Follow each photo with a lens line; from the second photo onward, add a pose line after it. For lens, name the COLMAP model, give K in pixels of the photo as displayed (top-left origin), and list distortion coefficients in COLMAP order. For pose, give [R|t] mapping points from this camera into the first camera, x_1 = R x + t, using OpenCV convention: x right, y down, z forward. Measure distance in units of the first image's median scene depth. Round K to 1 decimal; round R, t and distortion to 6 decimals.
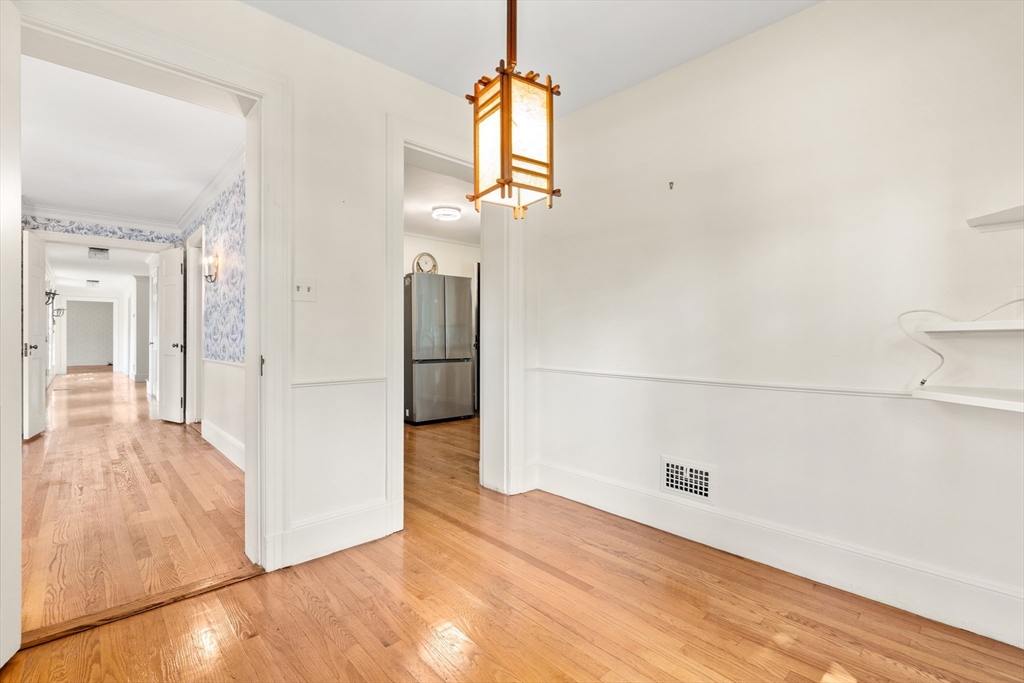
lens RADIAL K [[467.7, 0, 509.0], [0, 467.7, 338.0], [0, 0, 1]] dist [-0.001729, -0.000069]
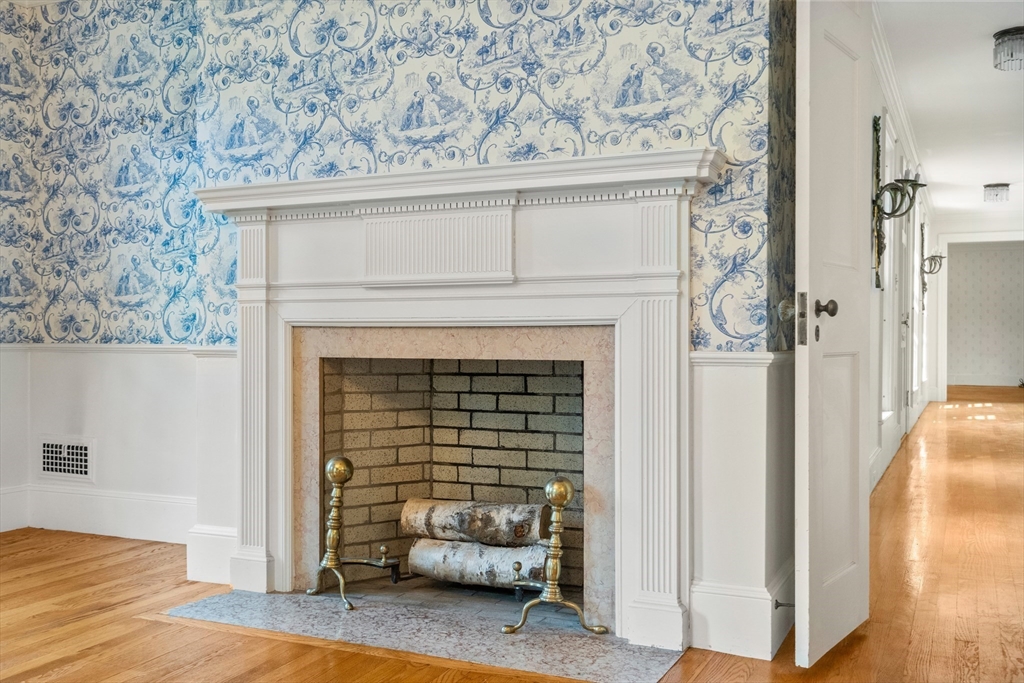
lens RADIAL K [[982.6, 0, 510.0], [0, 982.6, 340.1], [0, 0, 1]] dist [0.007731, 0.000000]
pose [[0.380405, 0.005432, -0.924804, -0.260350], [-0.002962, 0.999985, 0.004655, 0.015318], [0.924815, 0.000968, 0.380416, 0.282192]]
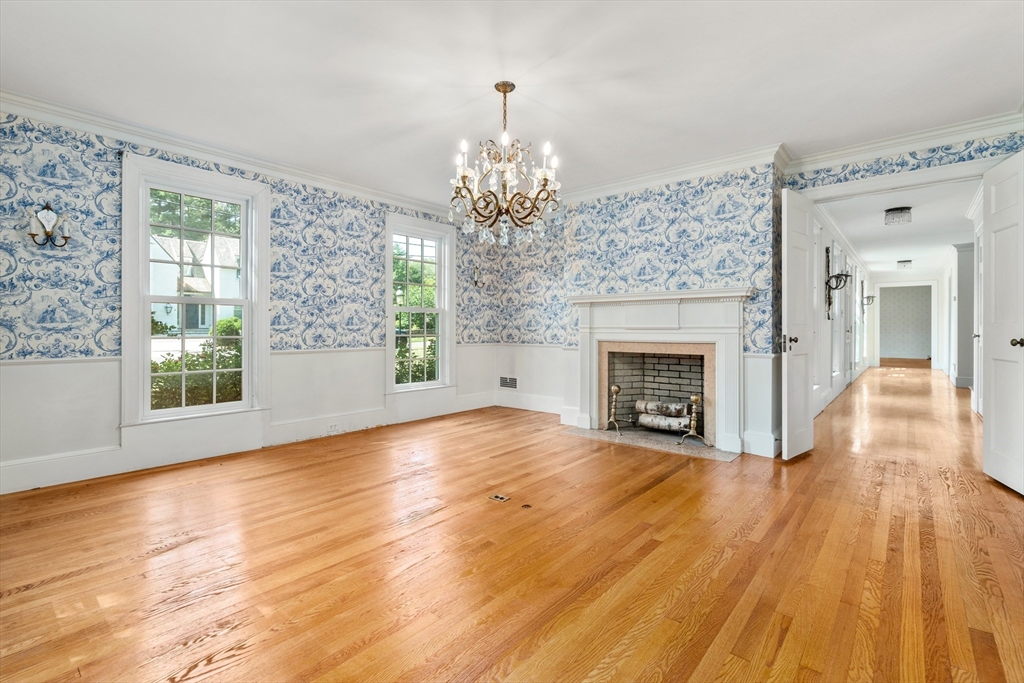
lens RADIAL K [[467.7, 0, 512.6], [0, 467.7, 327.5], [0, 0, 1]] dist [-0.001729, -0.000069]
pose [[0.121646, 0.000254, -0.992574, -0.142279], [-0.001549, 0.999999, 0.000066, -0.000071], [0.992572, 0.001529, 0.121646, 0.201966]]
